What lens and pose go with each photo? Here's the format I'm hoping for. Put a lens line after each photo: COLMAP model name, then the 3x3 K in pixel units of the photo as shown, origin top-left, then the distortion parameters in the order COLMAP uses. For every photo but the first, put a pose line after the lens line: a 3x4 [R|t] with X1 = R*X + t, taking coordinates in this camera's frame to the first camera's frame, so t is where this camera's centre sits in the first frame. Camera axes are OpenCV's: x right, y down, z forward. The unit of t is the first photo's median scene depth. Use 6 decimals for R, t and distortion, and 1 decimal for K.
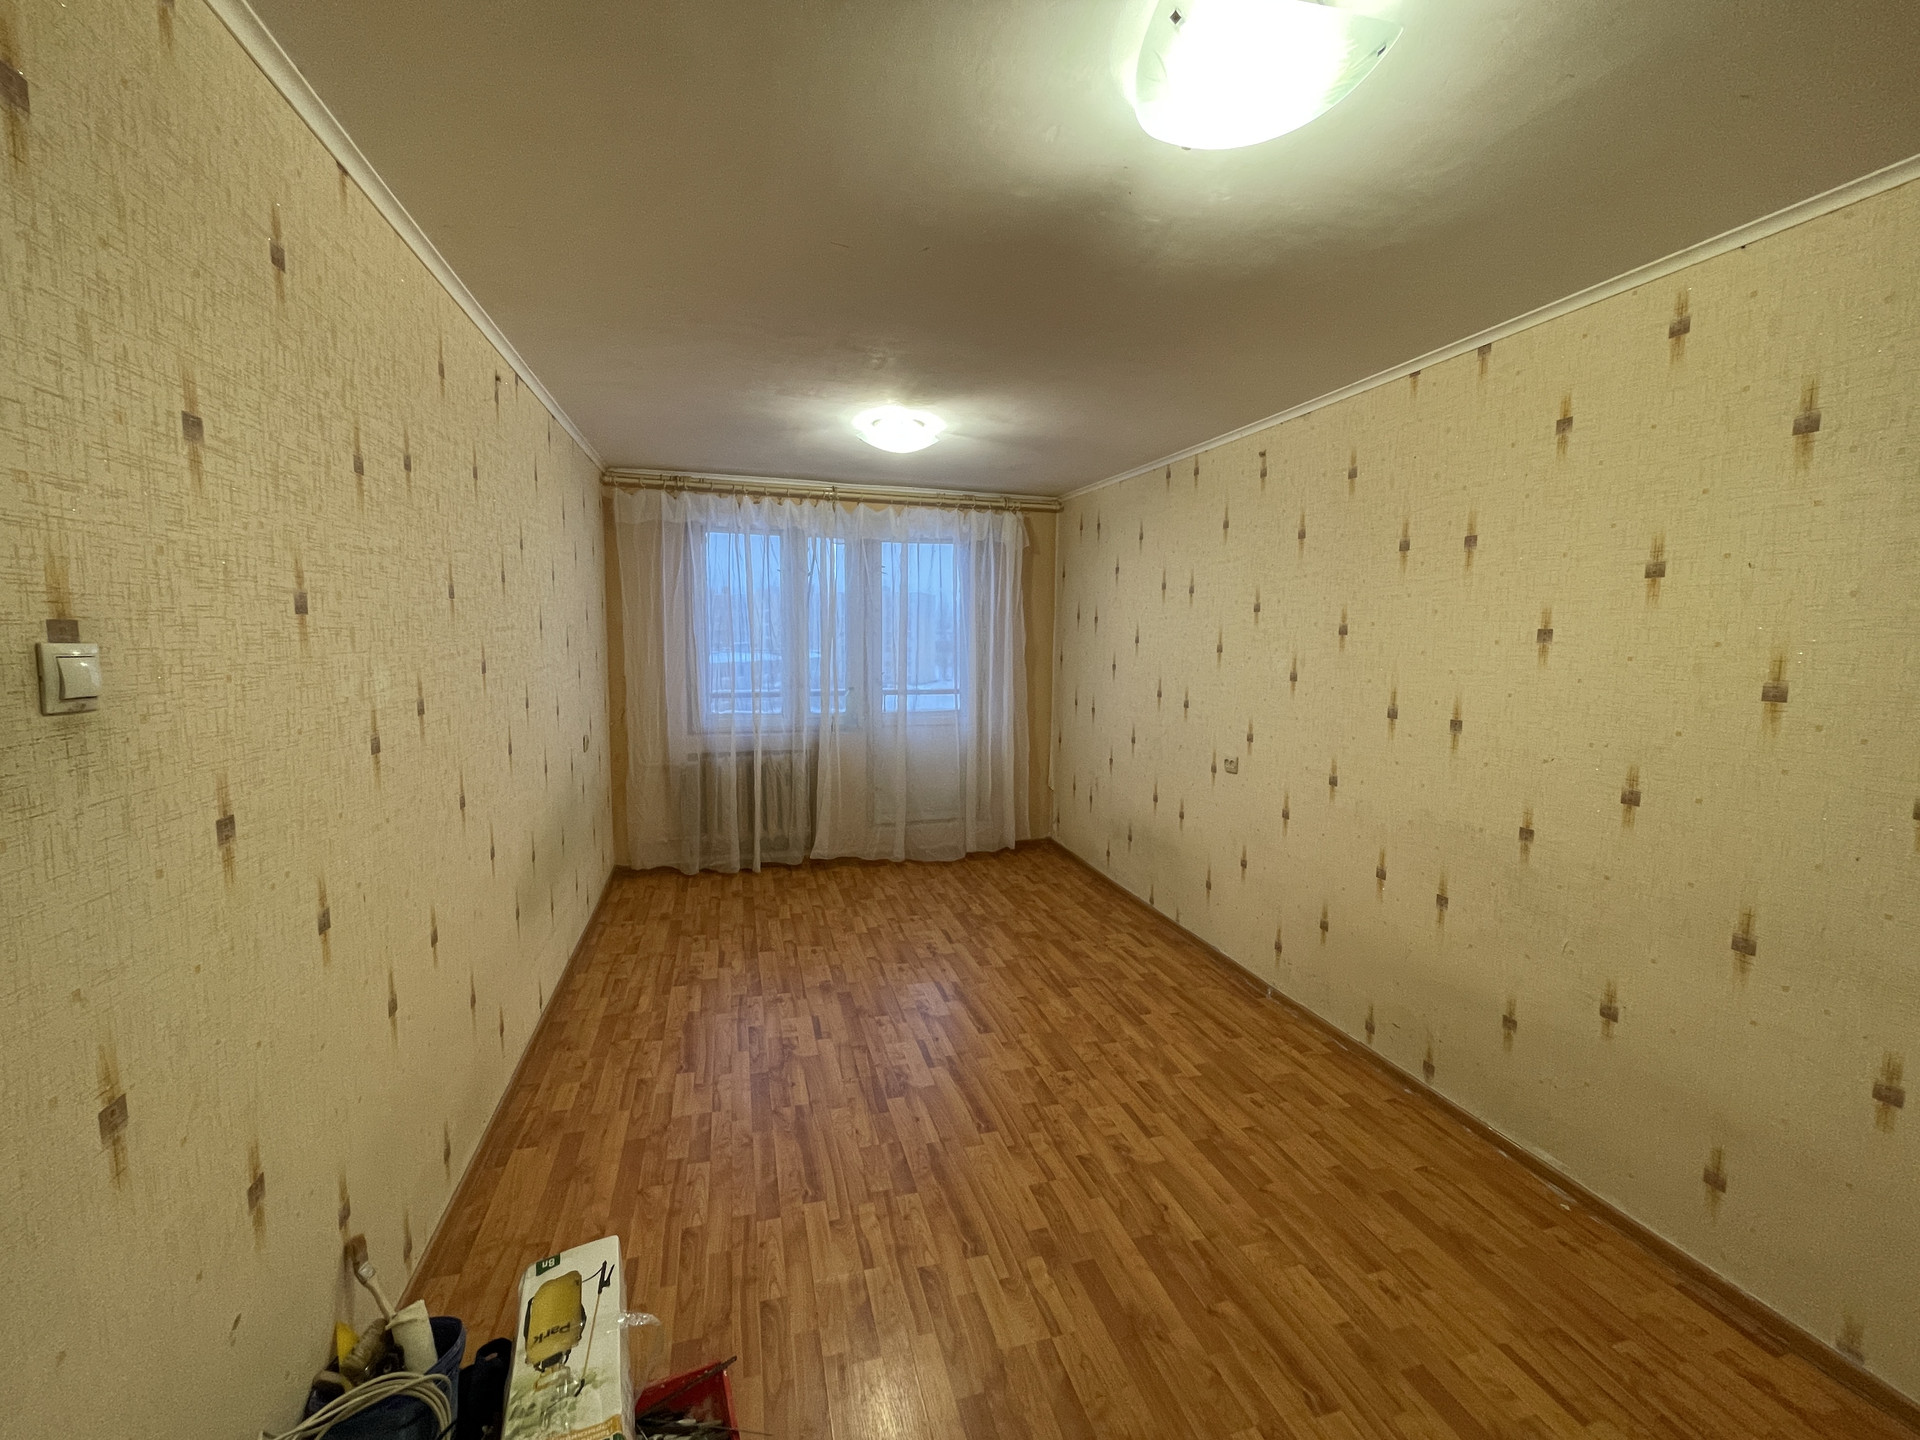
lens RADIAL K [[776.2, 0, 950.2], [0, 776.2, 725.4], [0, 0, 1]] dist [-0.000487, -0.001028]
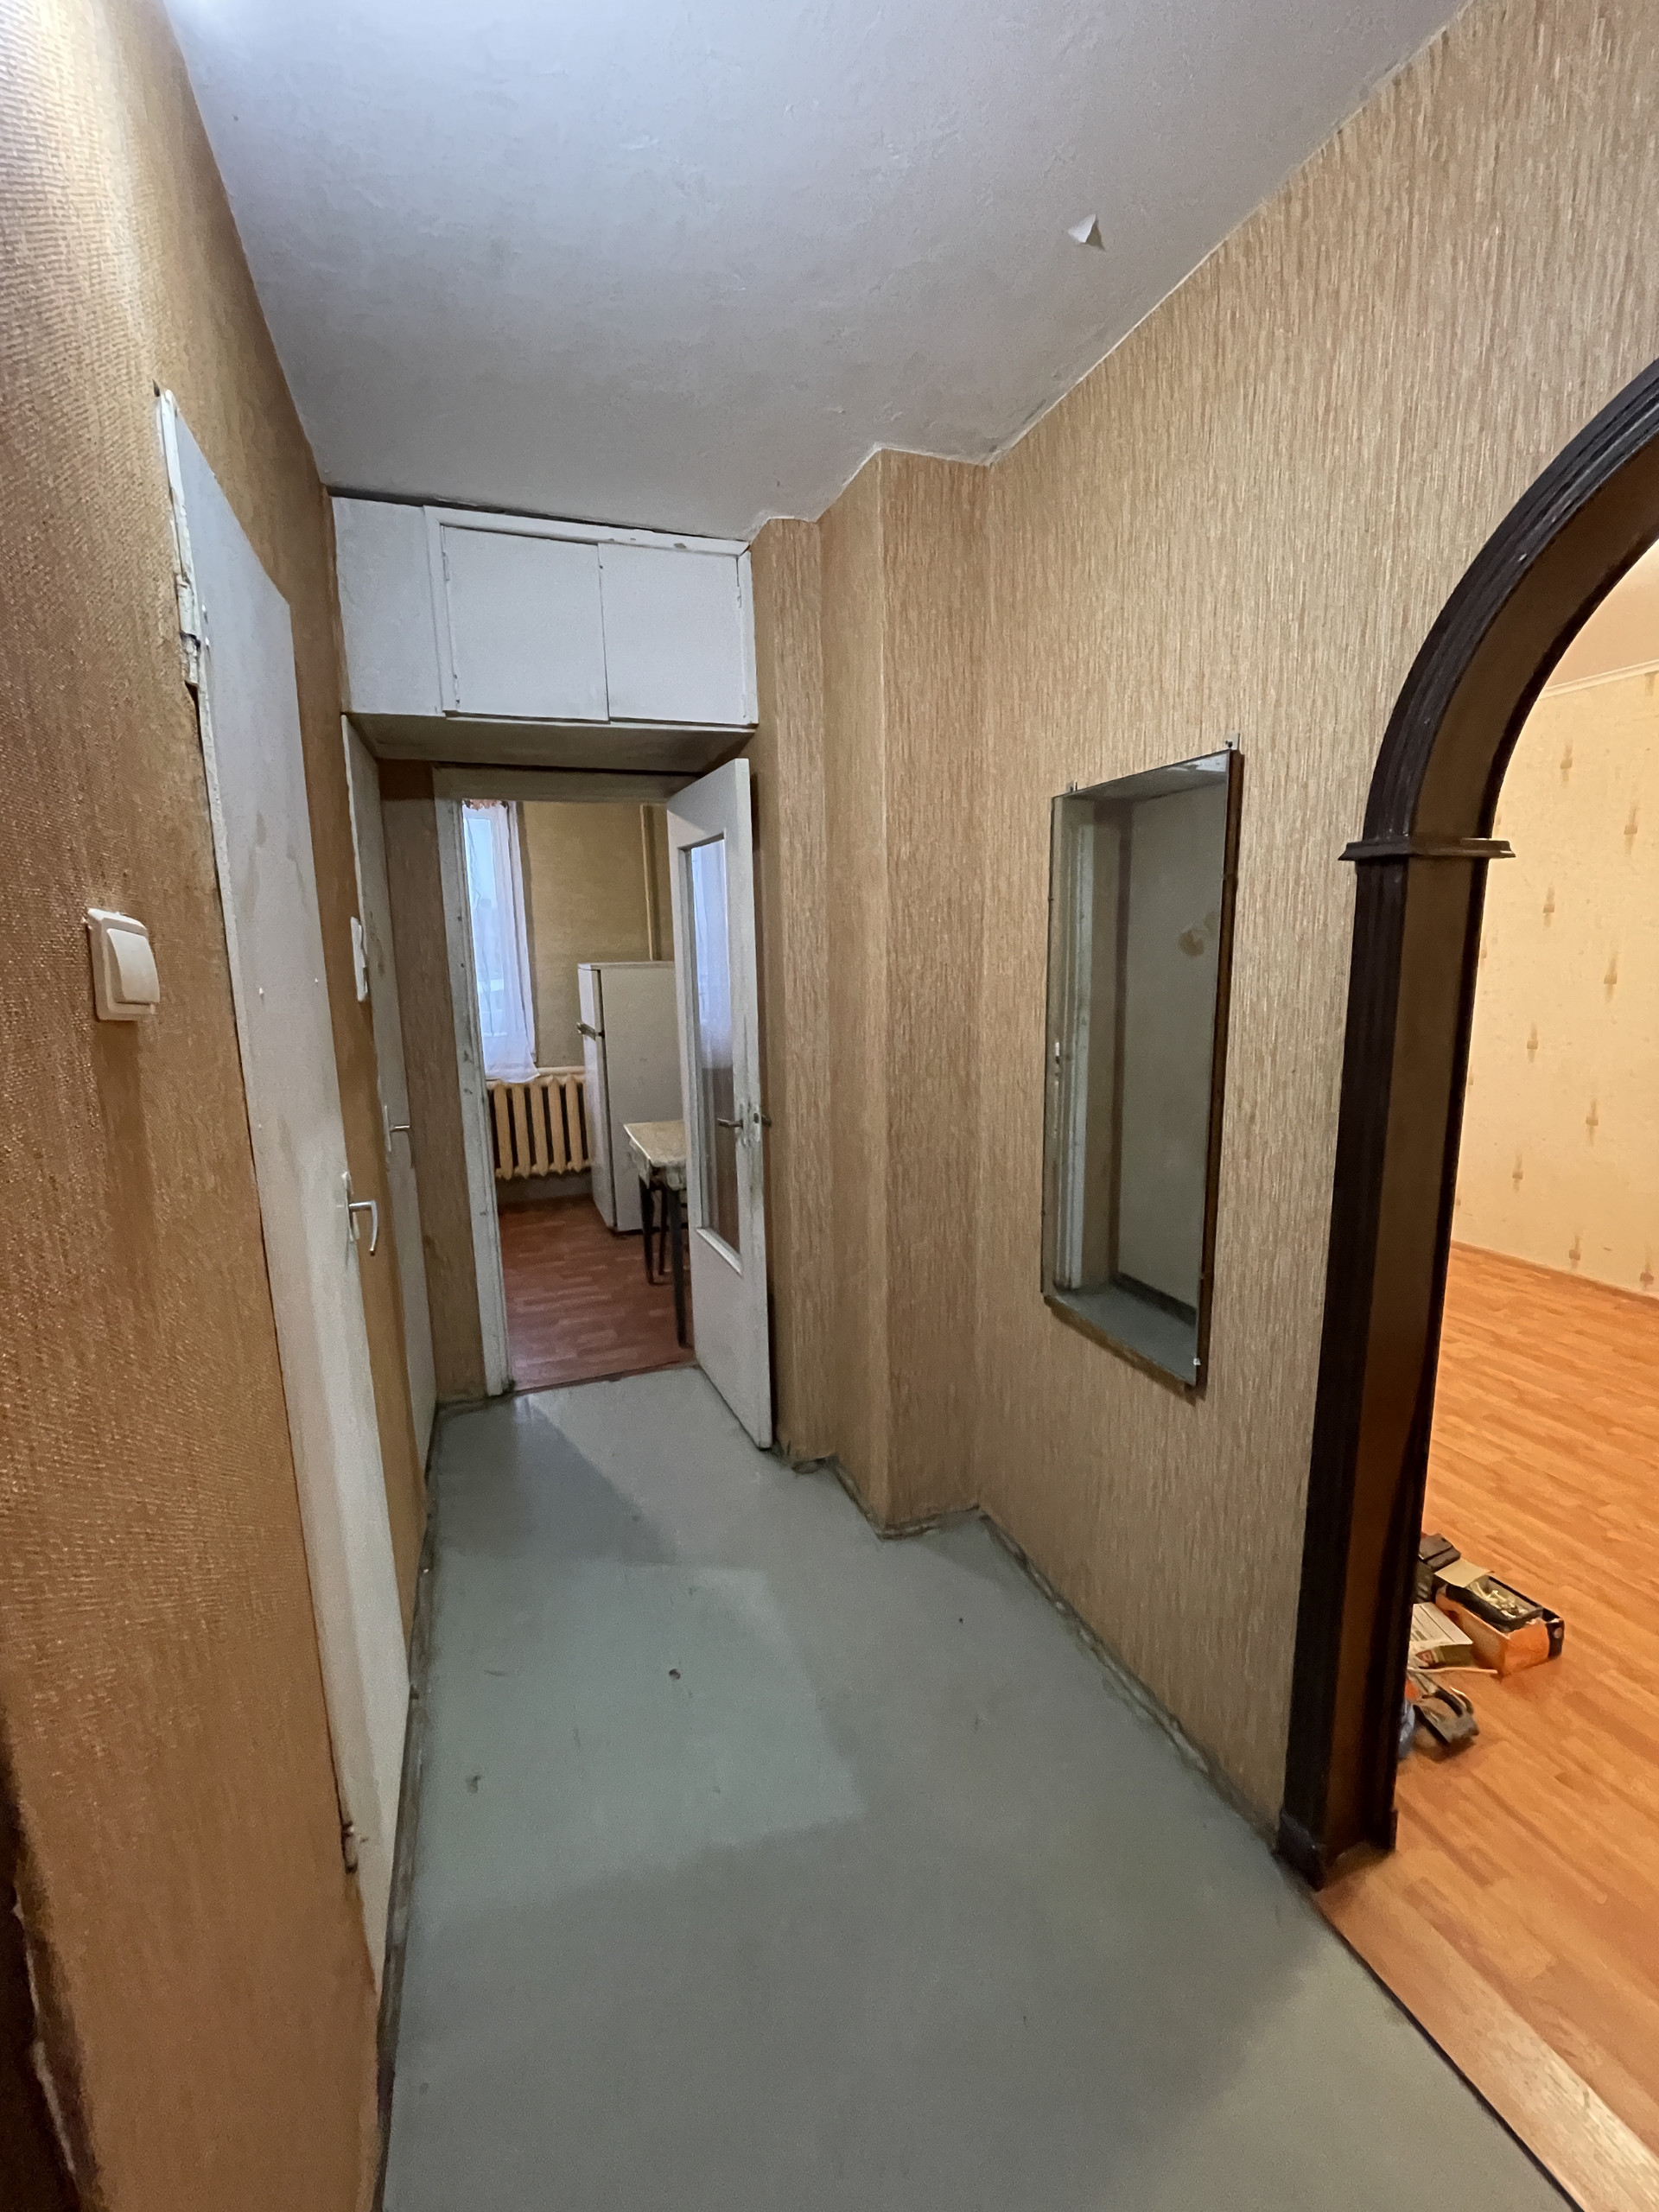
lens RADIAL K [[894.2, 0, 836.8], [0, 894.2, 1105.4], [0, 0, 1]] dist [-0.000487, -0.001028]
pose [[0.993891, -0.025801, 0.107307, -0.737183], [0.019463, 0.998027, 0.059690, 0.071255], [-0.108636, -0.057237, 0.992432, -0.197918]]
